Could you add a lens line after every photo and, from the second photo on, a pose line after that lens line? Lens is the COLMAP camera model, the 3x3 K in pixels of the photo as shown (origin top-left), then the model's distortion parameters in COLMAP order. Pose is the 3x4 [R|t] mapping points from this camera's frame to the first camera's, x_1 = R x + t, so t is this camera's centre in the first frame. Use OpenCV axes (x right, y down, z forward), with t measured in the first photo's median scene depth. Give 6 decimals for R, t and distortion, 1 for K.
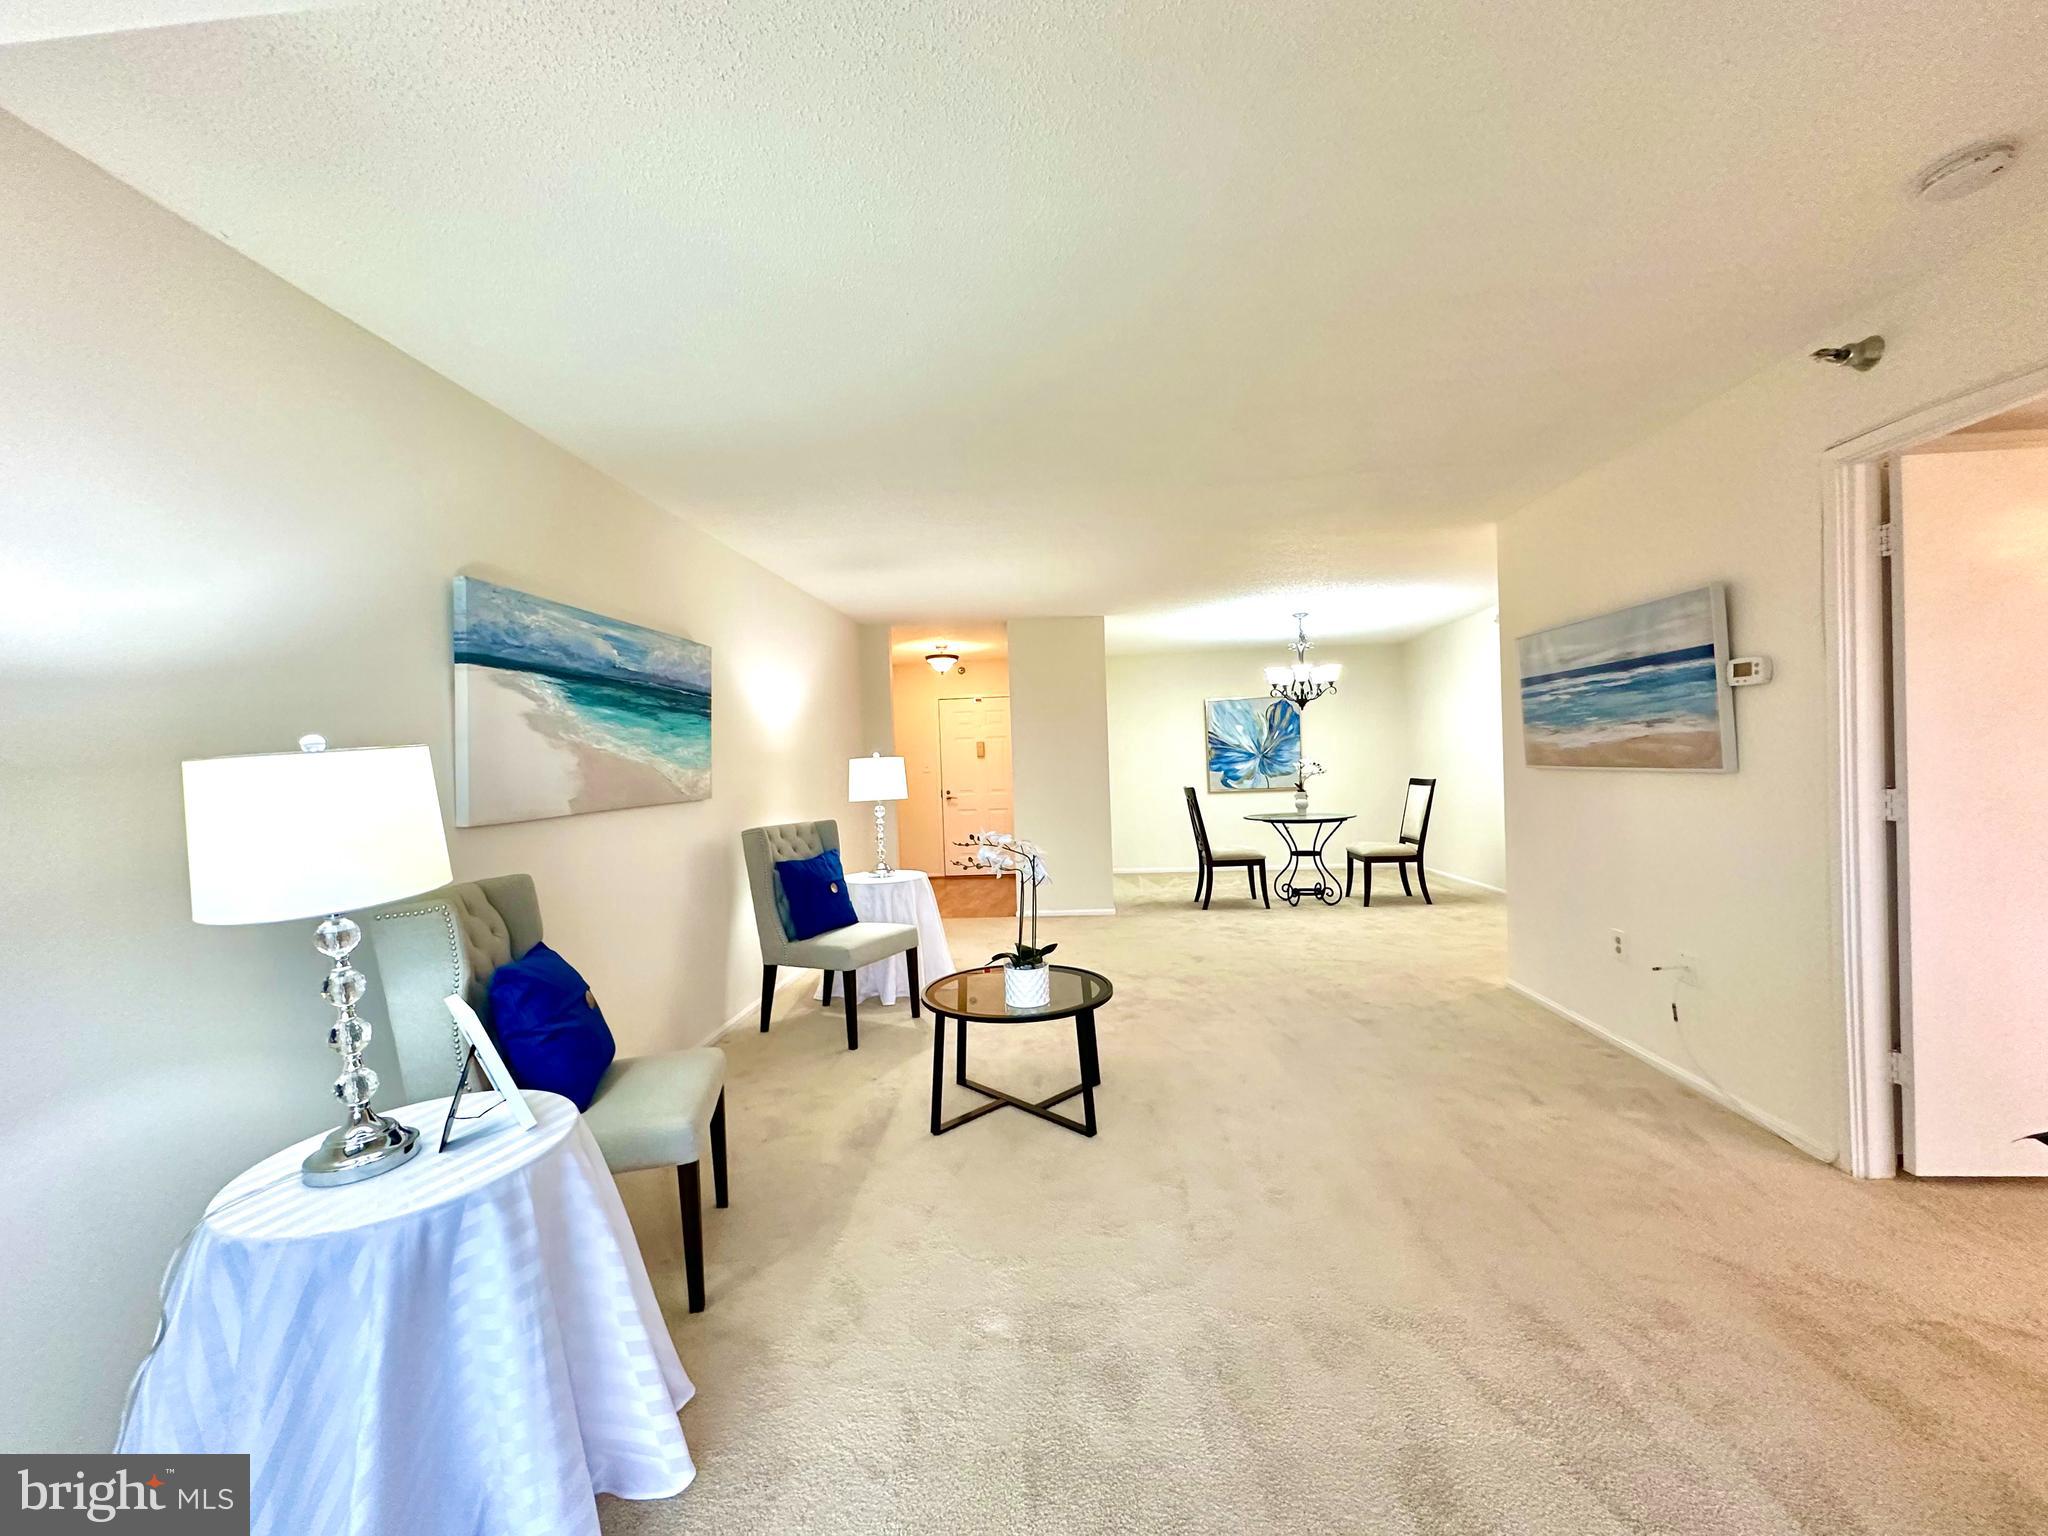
lens RADIAL K [[813.8, 0, 1016.1], [0, 813.8, 767.9], [0, 0, 1]] dist [-0.001694, 0.000429]
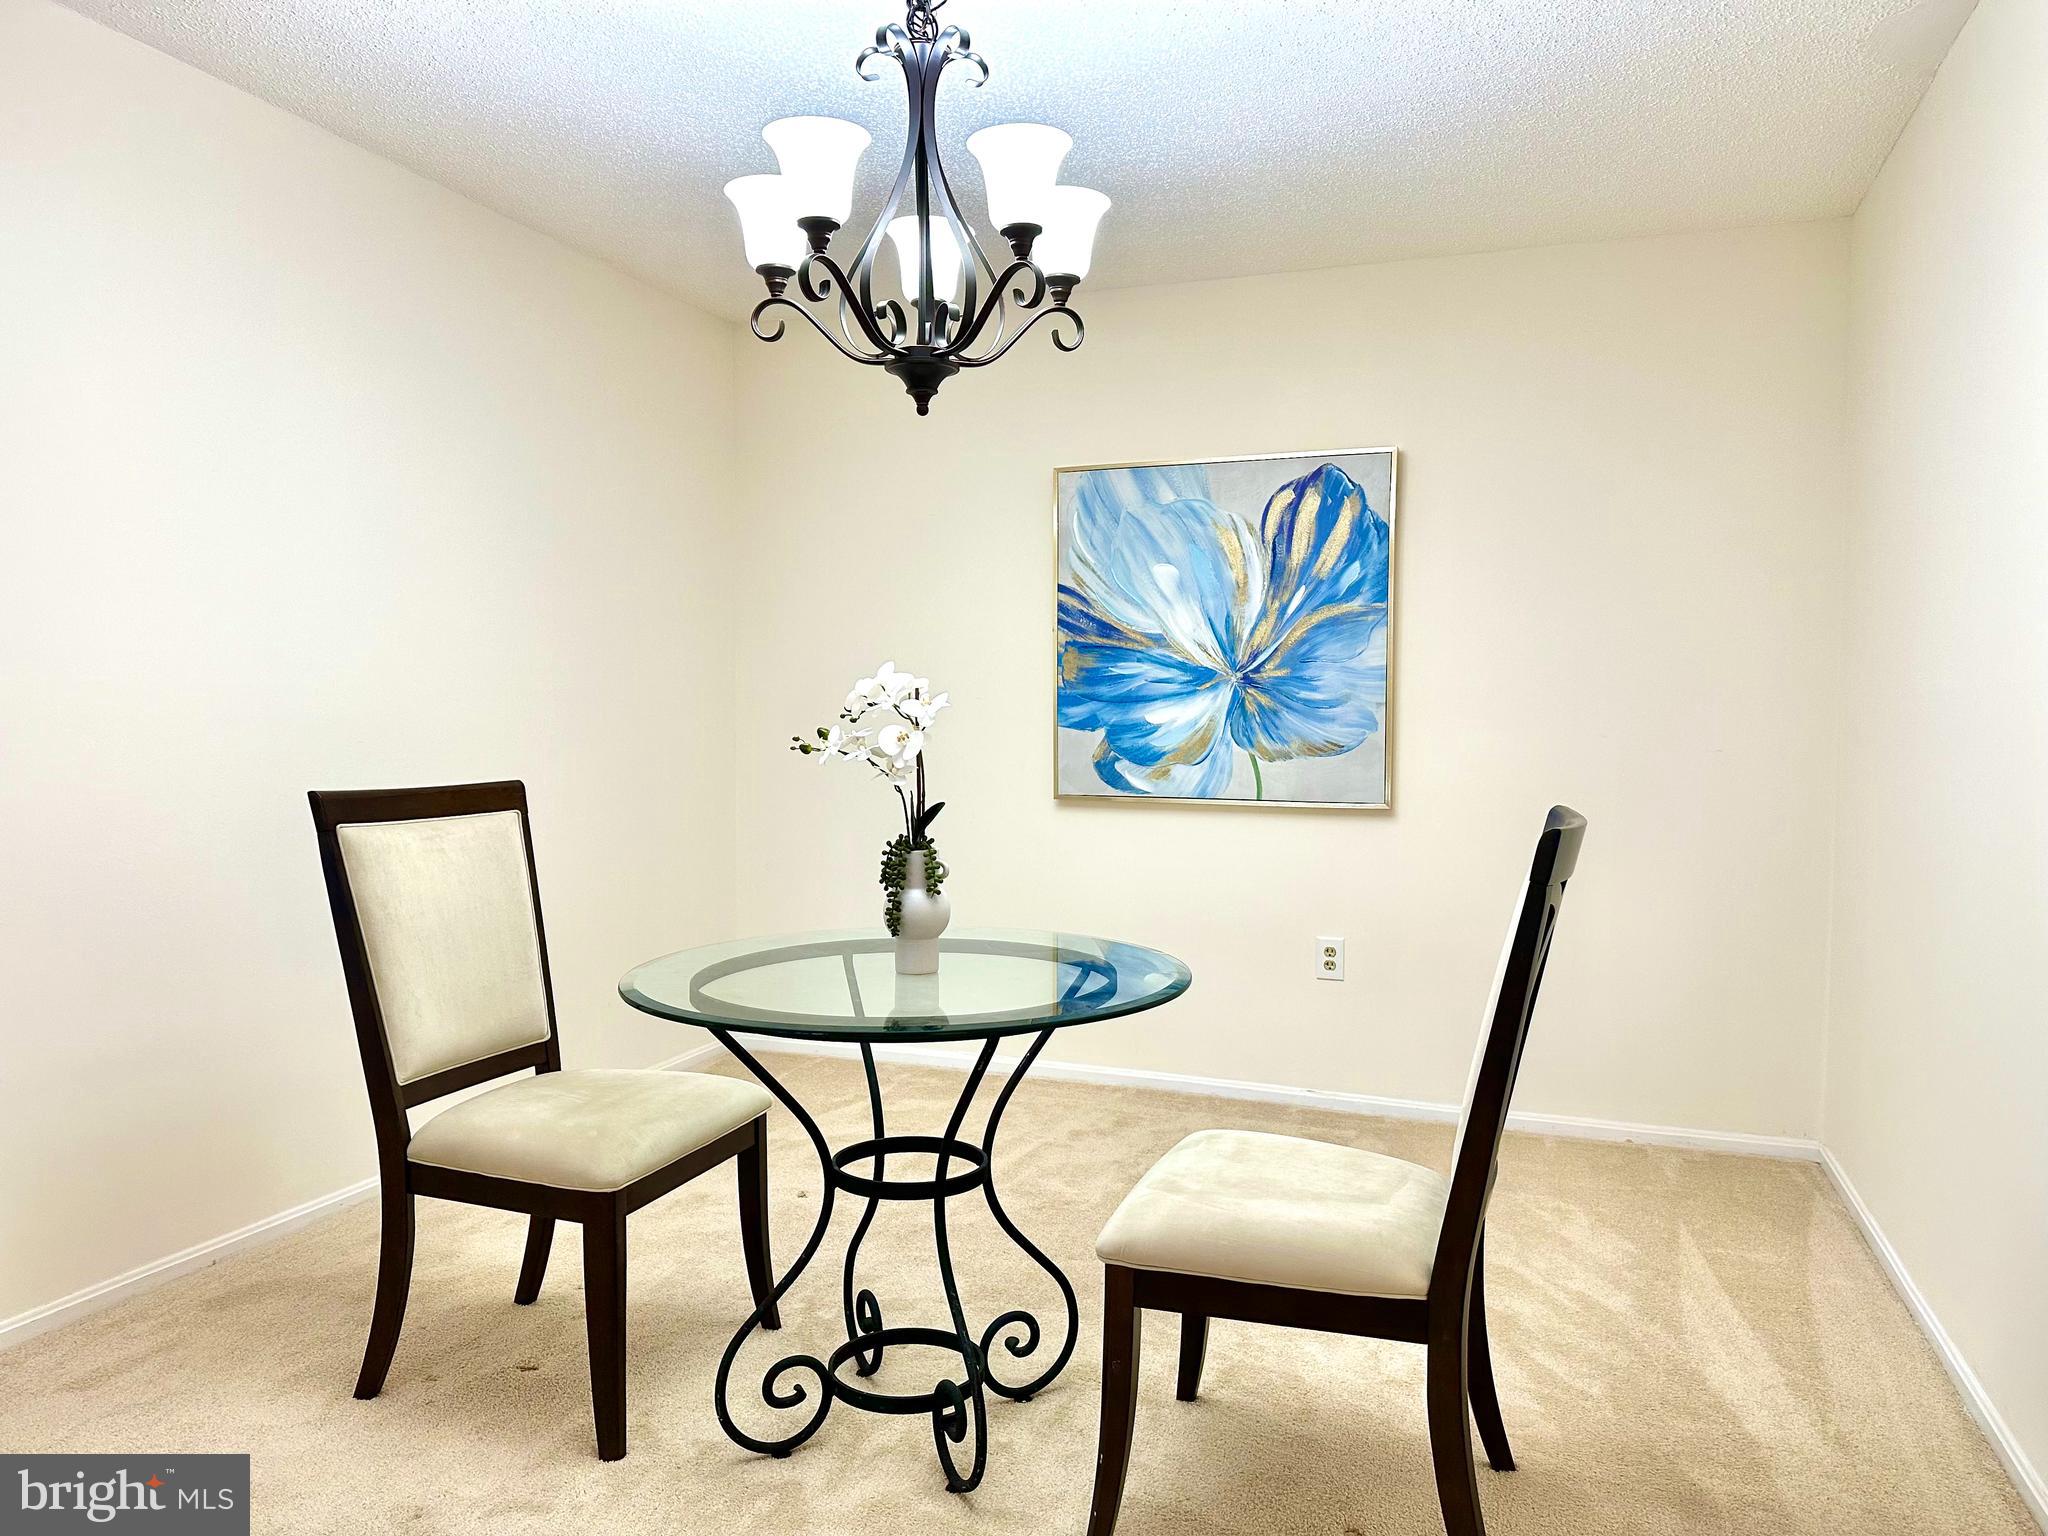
lens RADIAL K [[1429.4, 0, 1046.5], [0, 1429.4, 784.5], [0, 0, 1]] dist [0.079523, -0.098503]
pose [[0.968904, 0.053454, -0.241594, 0.918086], [-0.040408, 0.997461, 0.058638, -0.012701], [0.244115, -0.047052, 0.968604, 1.346282]]
